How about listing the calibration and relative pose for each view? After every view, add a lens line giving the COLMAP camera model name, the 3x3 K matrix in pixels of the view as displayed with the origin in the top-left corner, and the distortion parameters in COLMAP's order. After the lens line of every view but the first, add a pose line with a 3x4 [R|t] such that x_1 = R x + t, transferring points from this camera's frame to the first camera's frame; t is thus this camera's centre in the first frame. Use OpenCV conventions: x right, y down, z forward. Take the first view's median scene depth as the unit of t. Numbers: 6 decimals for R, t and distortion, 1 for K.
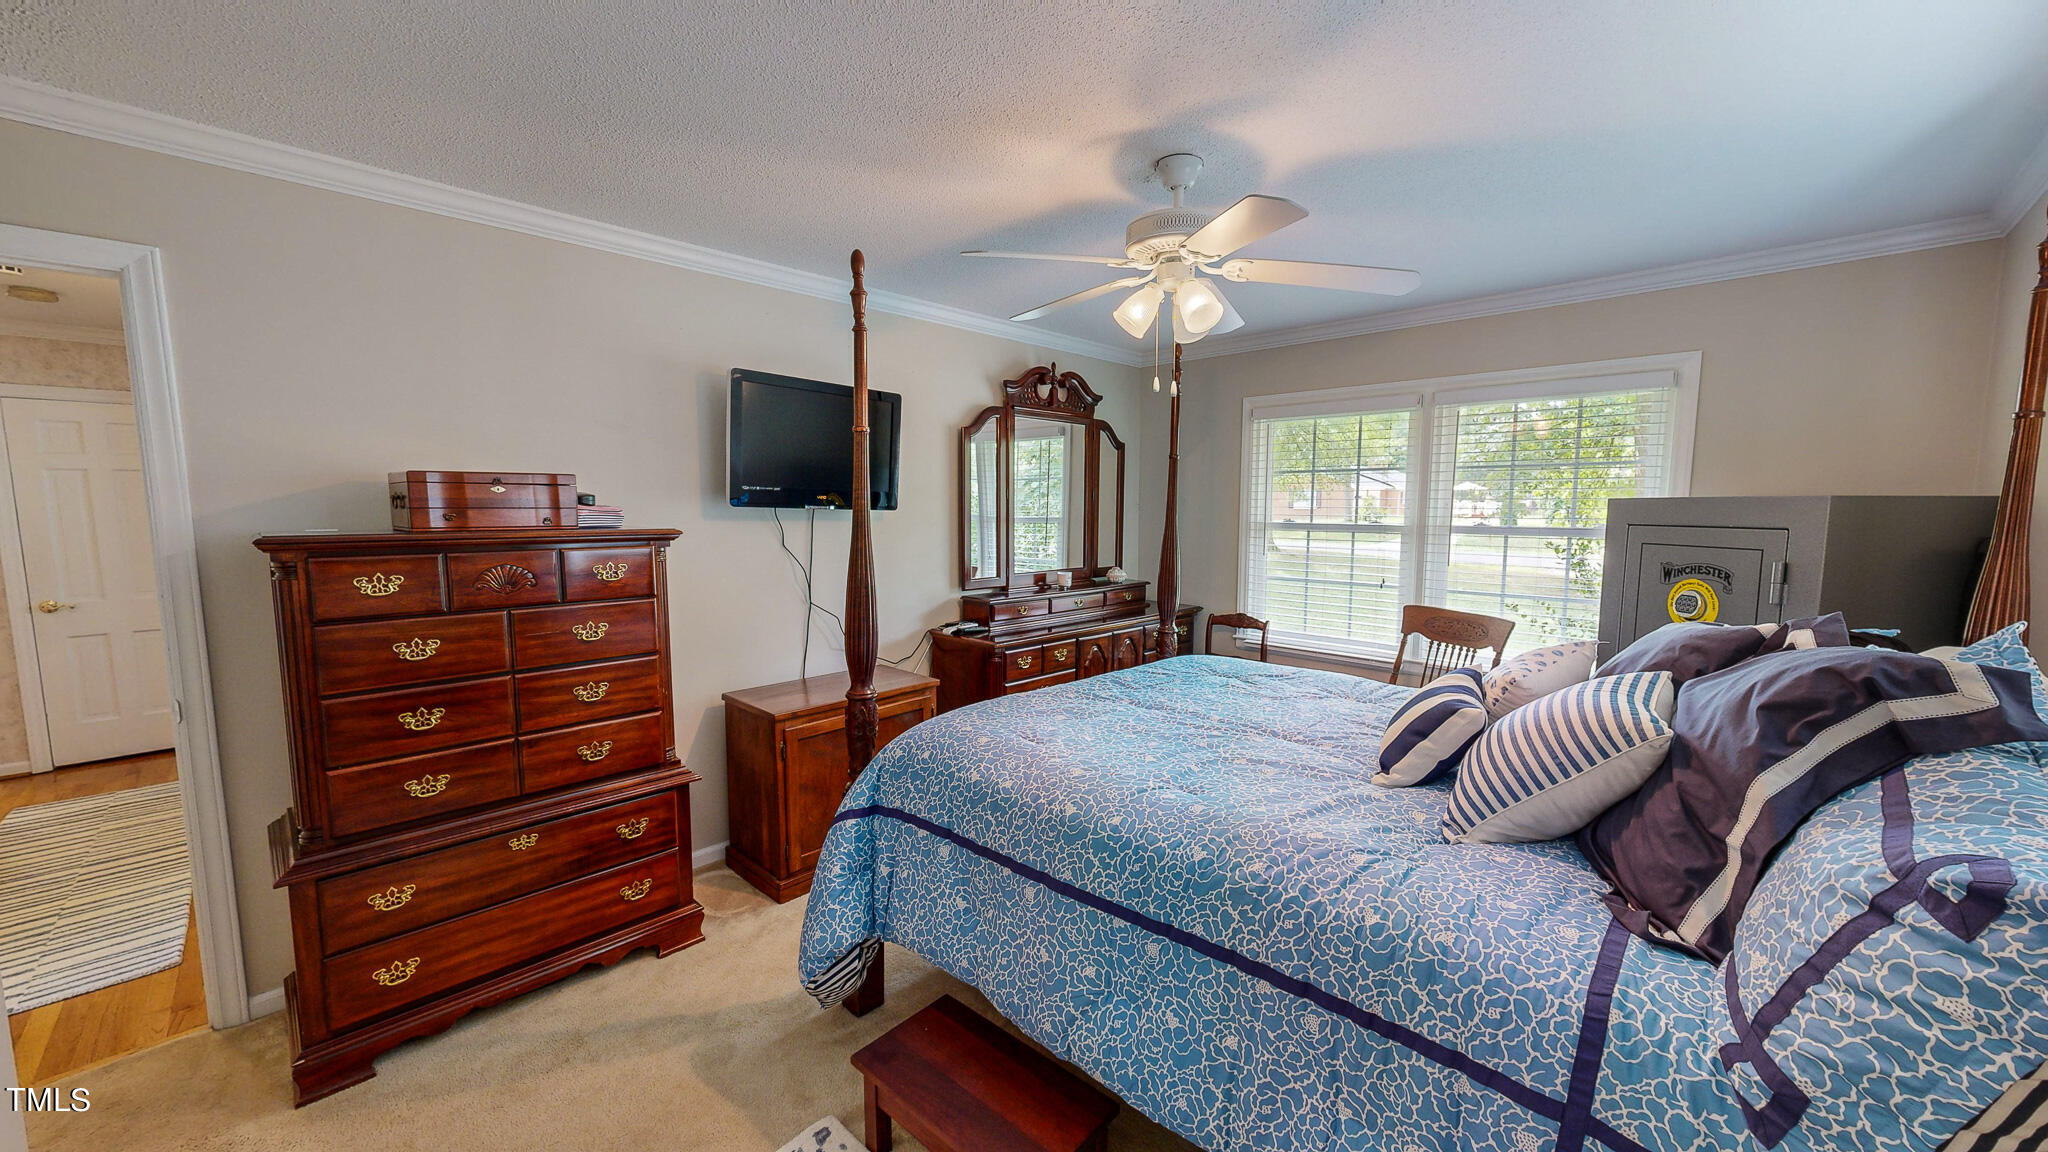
lens RADIAL K [[756.6, 0, 1019.1], [0, 756.6, 577.4], [0, 0, 1]] dist [0.002318, -0.000155]
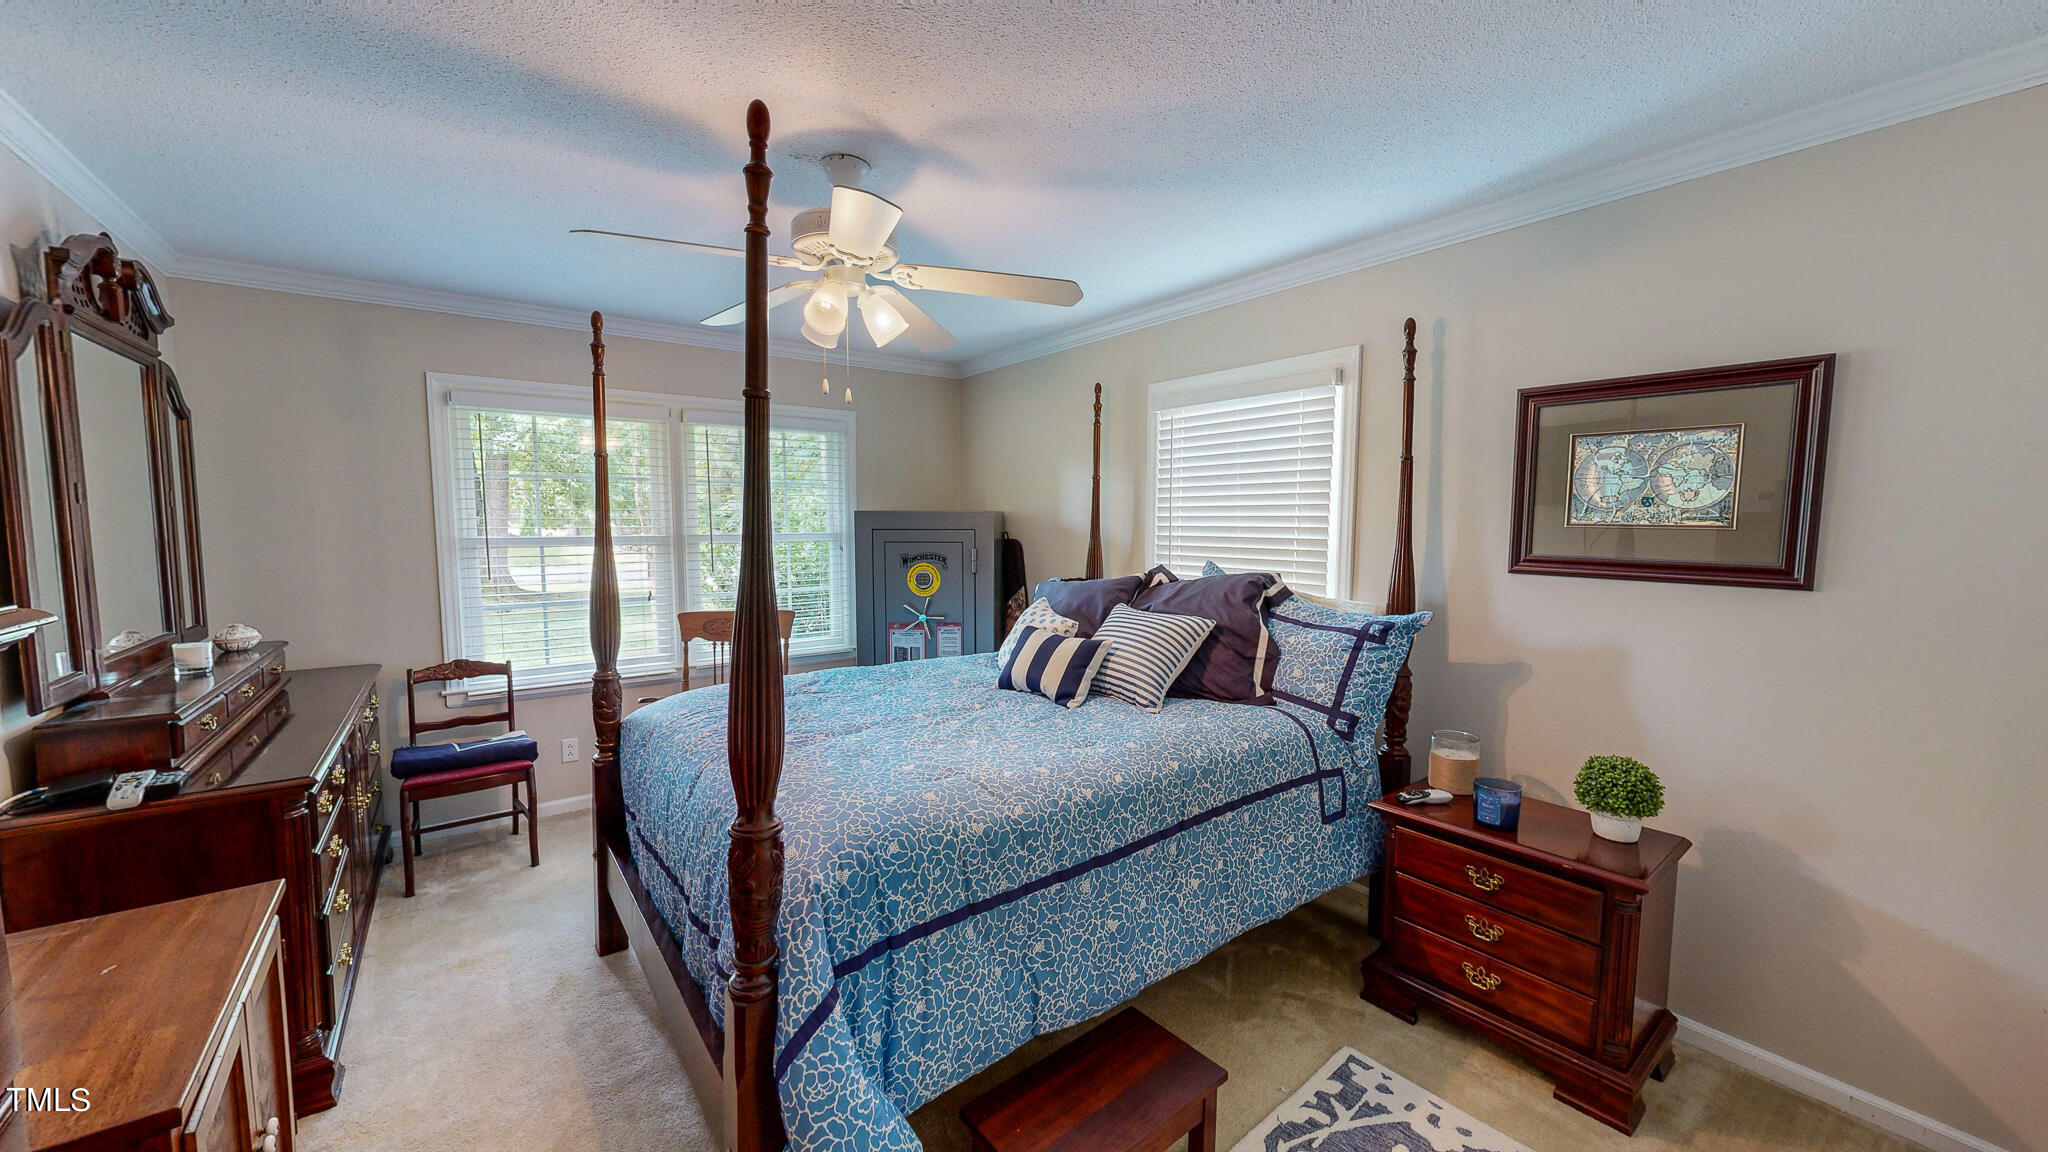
lens RADIAL K [[756.6, 0, 1020.0], [0, 756.6, 581.5], [0, 0, 1]] dist [0.002318, -0.000155]
pose [[0.149193, -0.088329, 0.984855, -0.909436], [0.095075, 0.992669, 0.074627, -0.083126], [-0.984227, 0.082501, 0.156497, 0.808078]]
